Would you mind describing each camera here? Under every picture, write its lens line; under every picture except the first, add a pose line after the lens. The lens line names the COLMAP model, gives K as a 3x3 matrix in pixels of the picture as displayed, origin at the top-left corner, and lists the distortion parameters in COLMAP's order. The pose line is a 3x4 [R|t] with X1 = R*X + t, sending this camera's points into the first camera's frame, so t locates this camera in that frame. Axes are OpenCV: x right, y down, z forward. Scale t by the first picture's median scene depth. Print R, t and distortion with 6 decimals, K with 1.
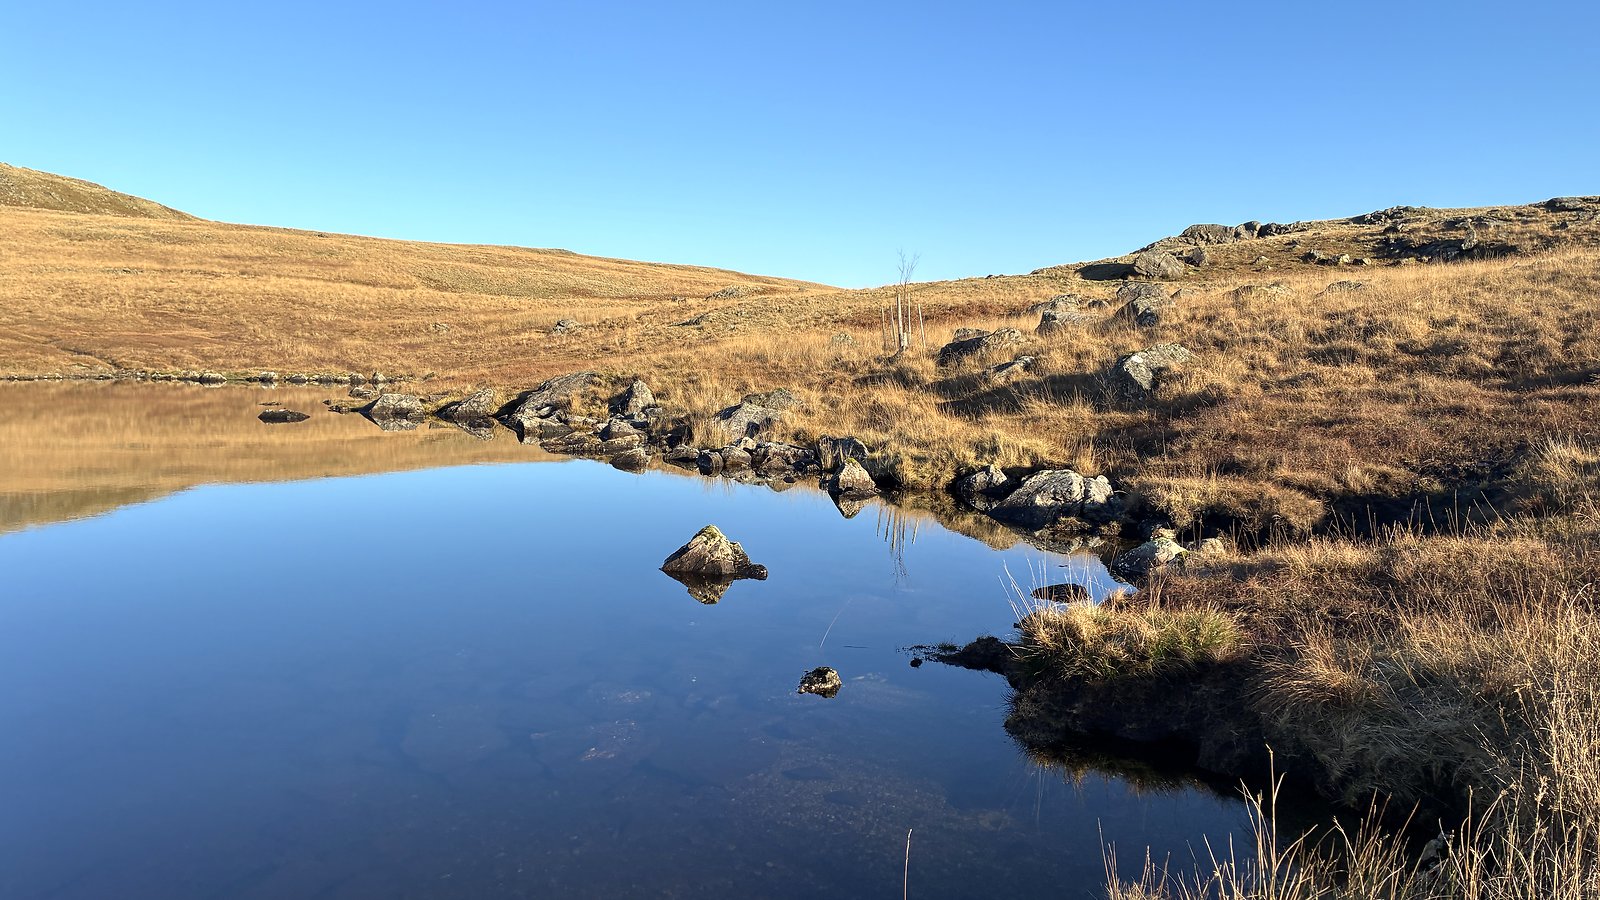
lens RADIAL K [[1202.1, 0, 813.2], [0, 1202.1, 458.8], [0, 0, 1]] dist [0.047171, -0.039083]
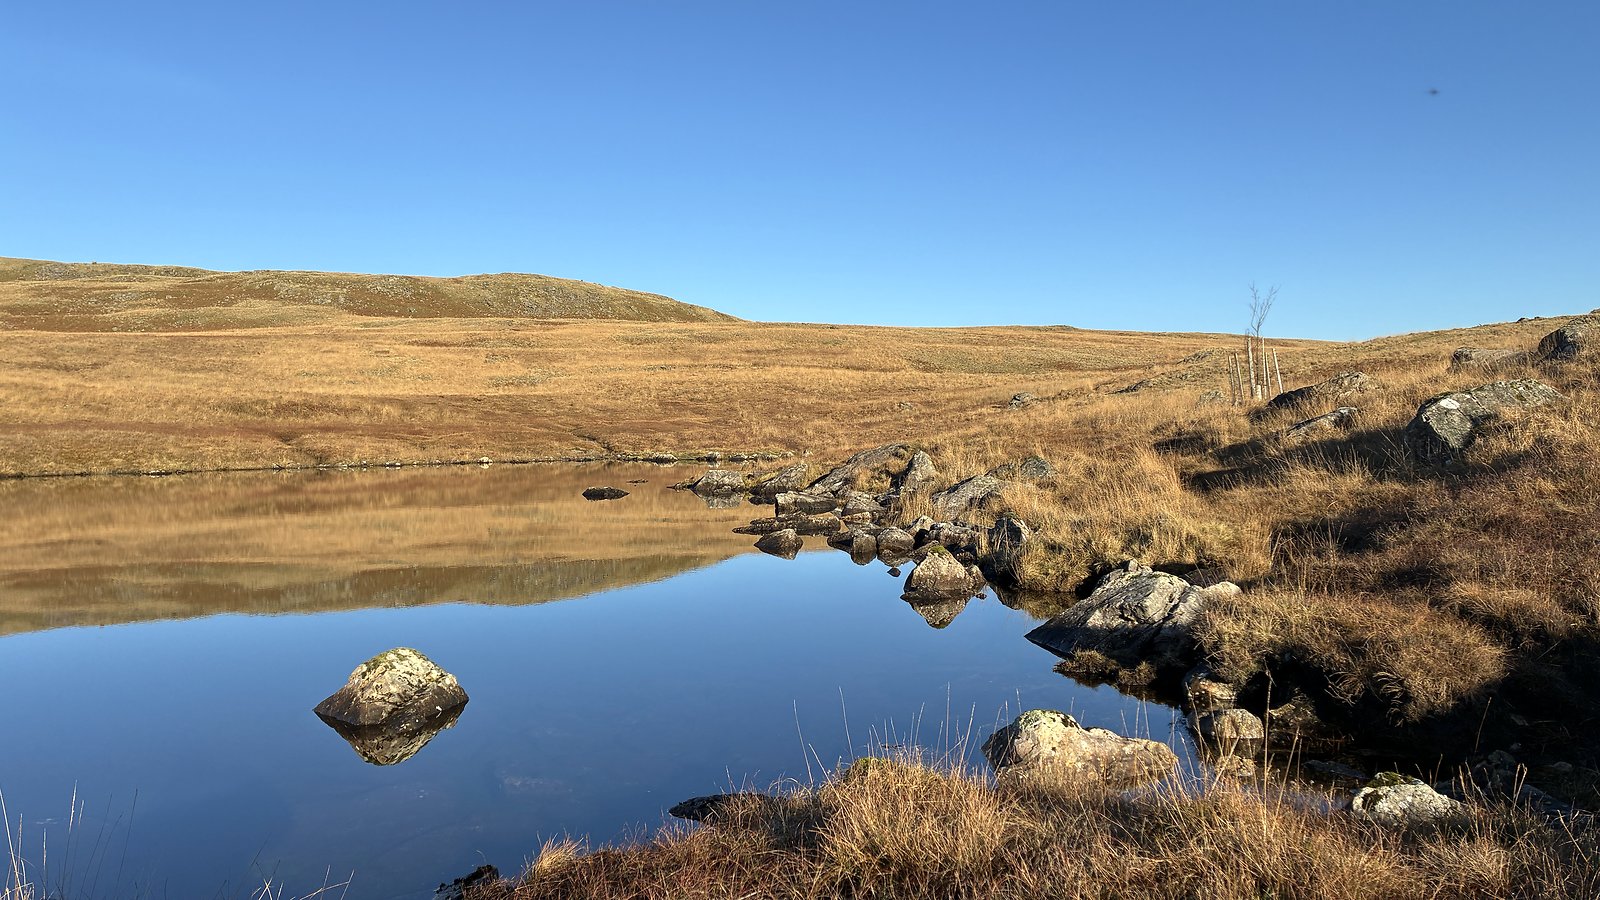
lens RADIAL K [[1202.1, 0, 785.8], [0, 1202.1, 454.4], [0, 0, 1]] dist [0.047171, -0.039083]
pose [[0.908199, -0.017720, -0.418163, 0.157340], [-0.010005, 0.997899, -0.064017, -0.005396], [0.418419, 0.062324, 0.906113, 0.170869]]
